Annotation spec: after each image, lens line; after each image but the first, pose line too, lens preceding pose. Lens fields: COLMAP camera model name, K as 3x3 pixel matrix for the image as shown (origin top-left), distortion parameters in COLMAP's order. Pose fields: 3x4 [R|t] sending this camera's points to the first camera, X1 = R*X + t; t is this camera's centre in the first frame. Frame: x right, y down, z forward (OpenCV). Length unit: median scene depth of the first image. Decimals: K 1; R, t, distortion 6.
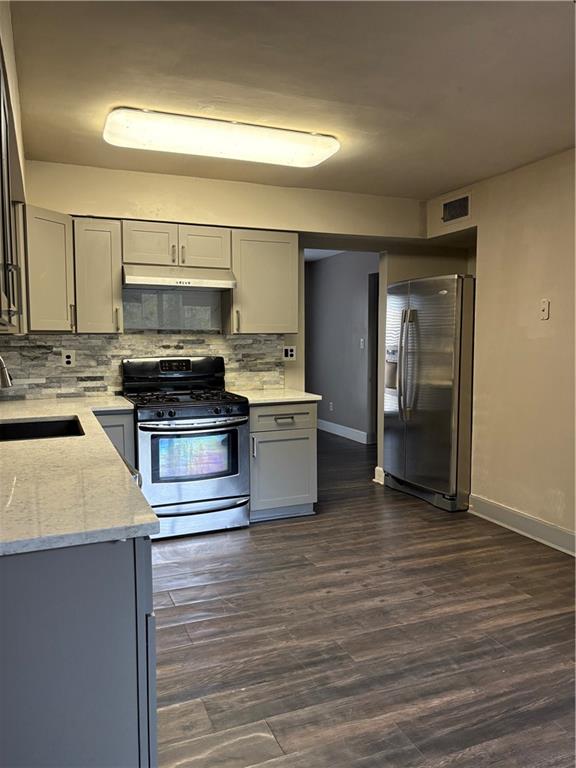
lens RADIAL K [[581.8, 0, 285.1], [0, 581.8, 386.1], [0, 0, 1]] dist [0.053646, -0.052217]
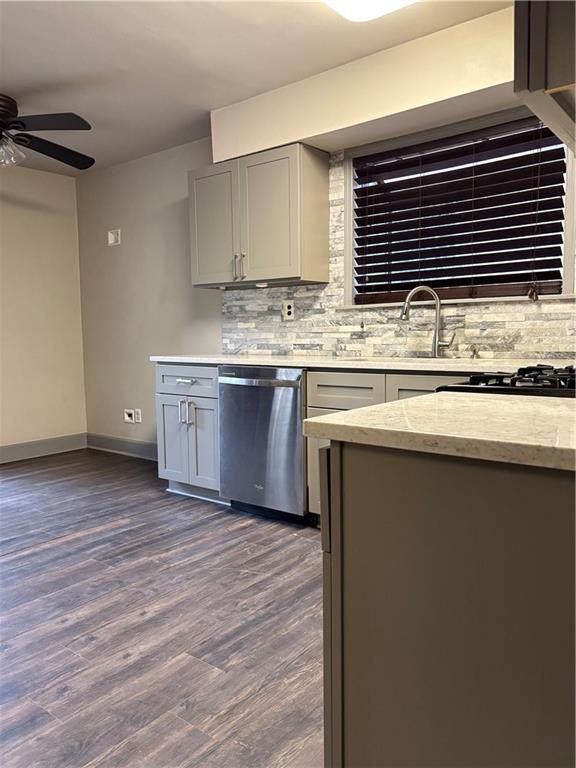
lens RADIAL K [[581.8, 0, 285.1], [0, 581.8, 386.1], [0, 0, 1]] dist [0.053646, -0.052217]
pose [[-0.874346, 0.053460, -0.482350, 0.263676], [-0.026678, 0.987116, 0.157764, -0.045347], [0.484569, 0.150808, -0.861655, 1.721773]]
